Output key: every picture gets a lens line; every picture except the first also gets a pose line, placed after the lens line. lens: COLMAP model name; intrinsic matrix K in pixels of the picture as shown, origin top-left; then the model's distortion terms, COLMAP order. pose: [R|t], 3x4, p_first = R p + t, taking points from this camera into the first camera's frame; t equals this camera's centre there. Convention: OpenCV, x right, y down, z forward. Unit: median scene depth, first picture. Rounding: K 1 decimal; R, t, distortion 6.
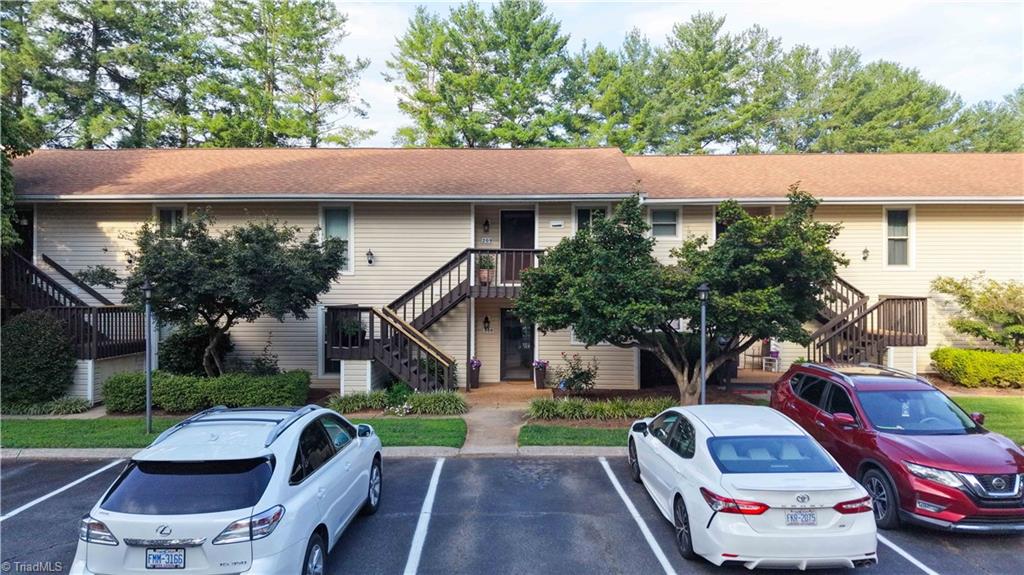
lens RADIAL K [[686.0, 0, 512.0], [0, 686.0, 287.5], [0, 0, 1]] dist [0.033305, -0.038645]
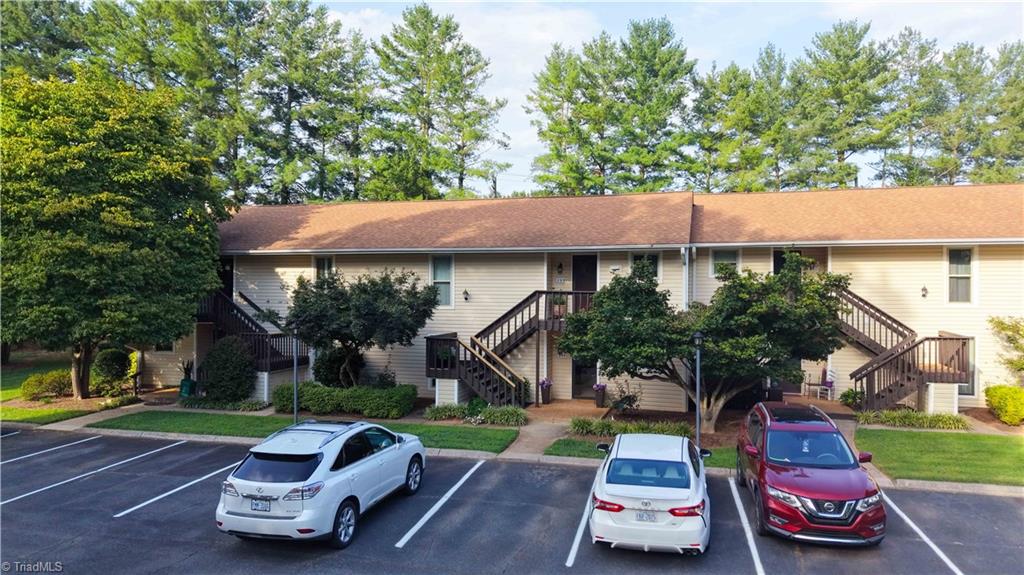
lens RADIAL K [[686.0, 0, 512.0], [0, 686.0, 287.5], [0, 0, 1]] dist [0.033305, -0.038645]
pose [[0.968634, 0.003361, -0.248470, 0.190304], [-0.003089, 0.999994, 0.001483, -0.061998], [0.248473, -0.000669, 0.968638, -0.195998]]
